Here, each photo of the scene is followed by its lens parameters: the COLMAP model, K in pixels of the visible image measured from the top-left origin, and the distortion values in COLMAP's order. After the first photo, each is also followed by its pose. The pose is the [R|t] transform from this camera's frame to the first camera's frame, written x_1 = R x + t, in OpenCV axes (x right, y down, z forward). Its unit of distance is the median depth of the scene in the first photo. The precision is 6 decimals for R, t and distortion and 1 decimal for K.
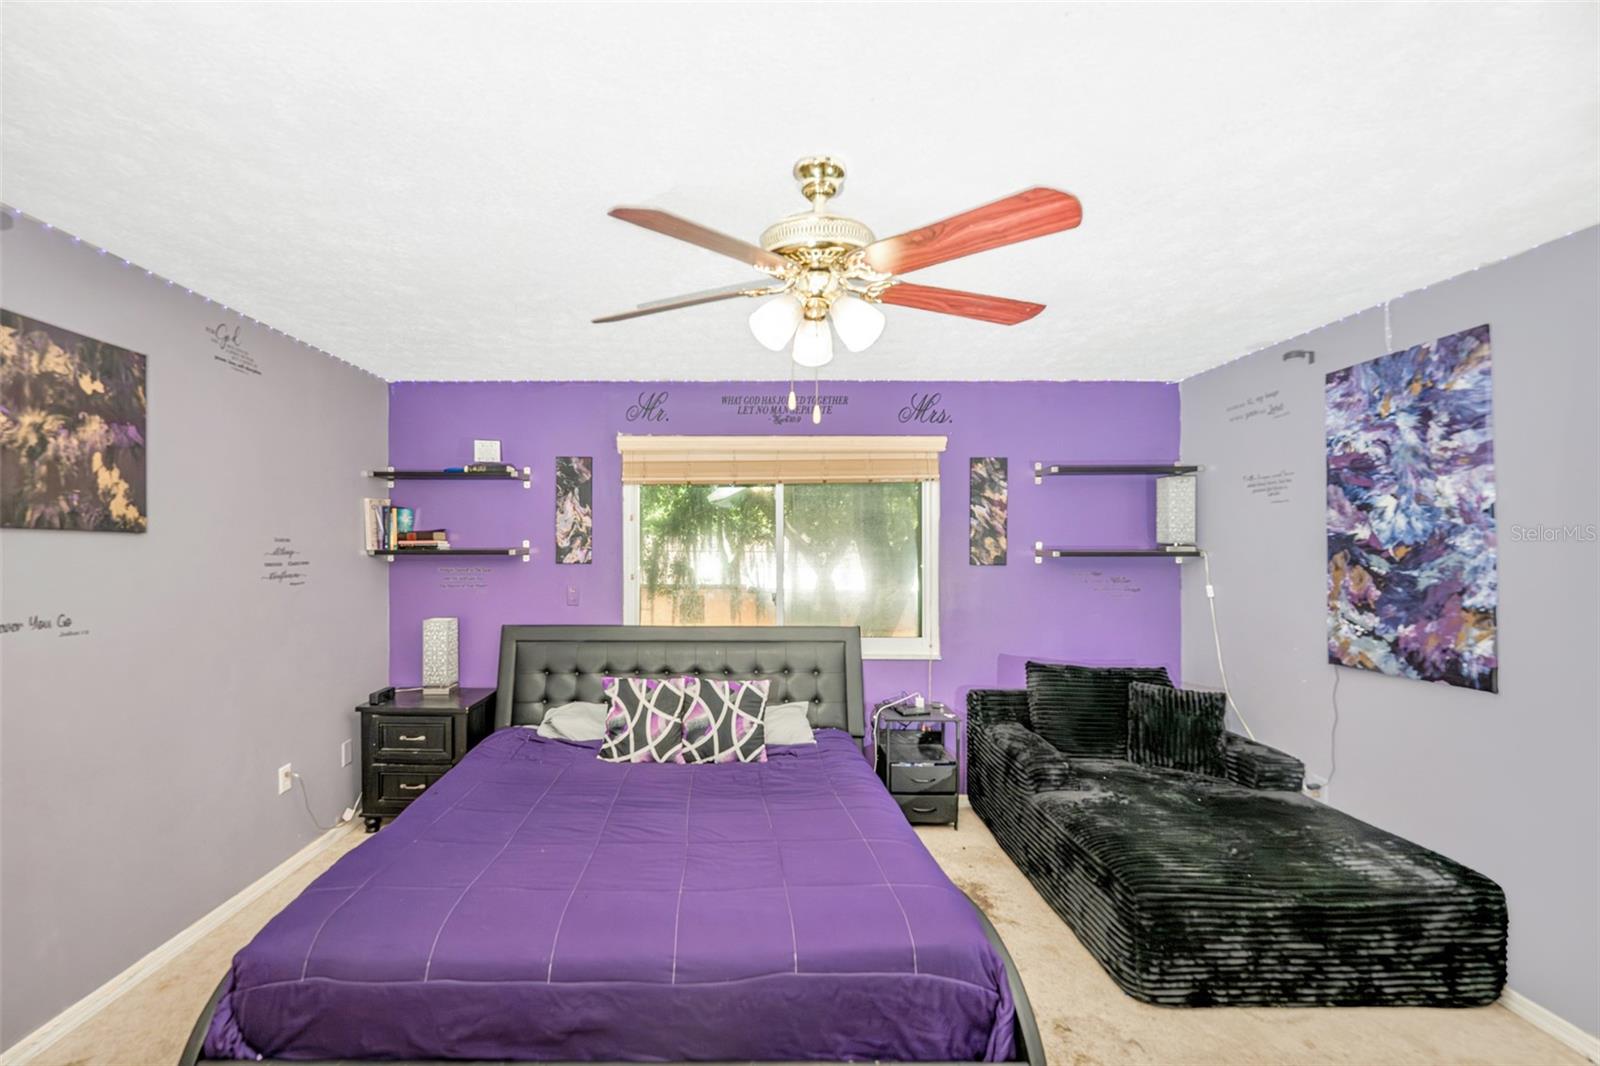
lens RADIAL K [[634.0, 0, 799.3], [0, 634.0, 586.9], [0, 0, 1]] dist [-0.001403, -0.000237]
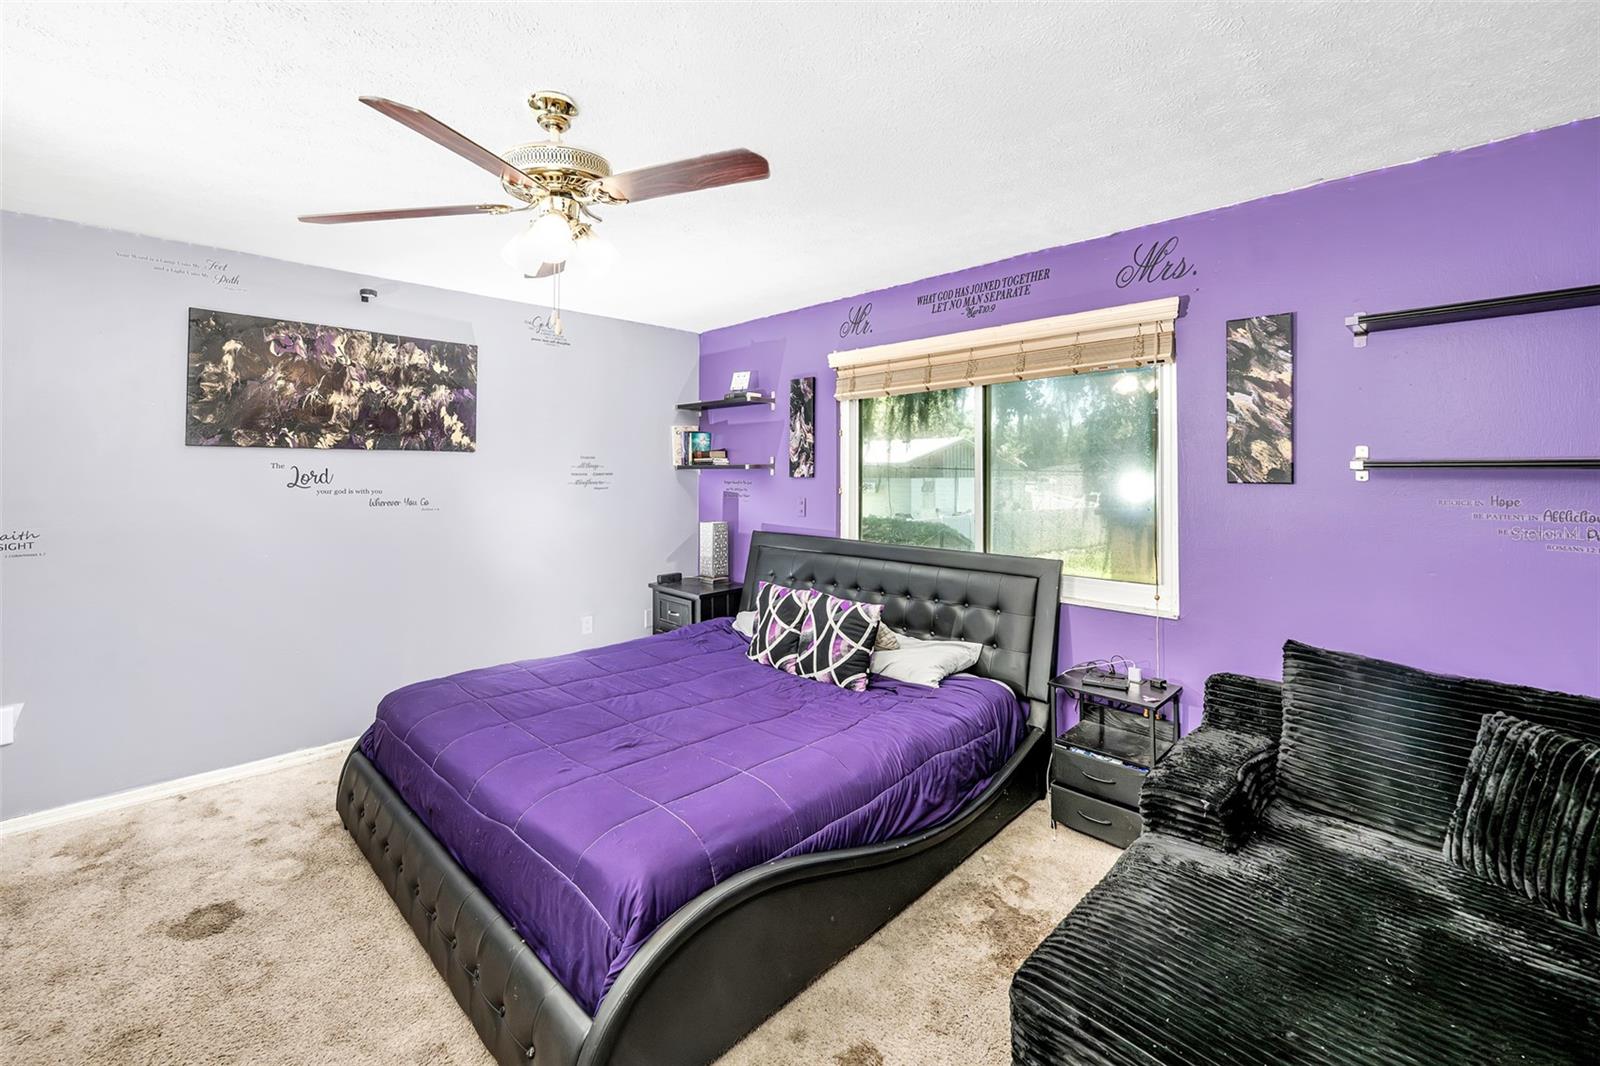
lens RADIAL K [[675.5, 0, 806.8], [0, 675.5, 501.2], [0, 0, 1]] dist [-0.001465, 0.000107]
pose [[0.711436, 0.030420, -0.702092, 0.550501], [-0.042489, 0.999097, 0.000233, 0.003272], [0.701465, 0.029666, 0.712086, 0.233455]]
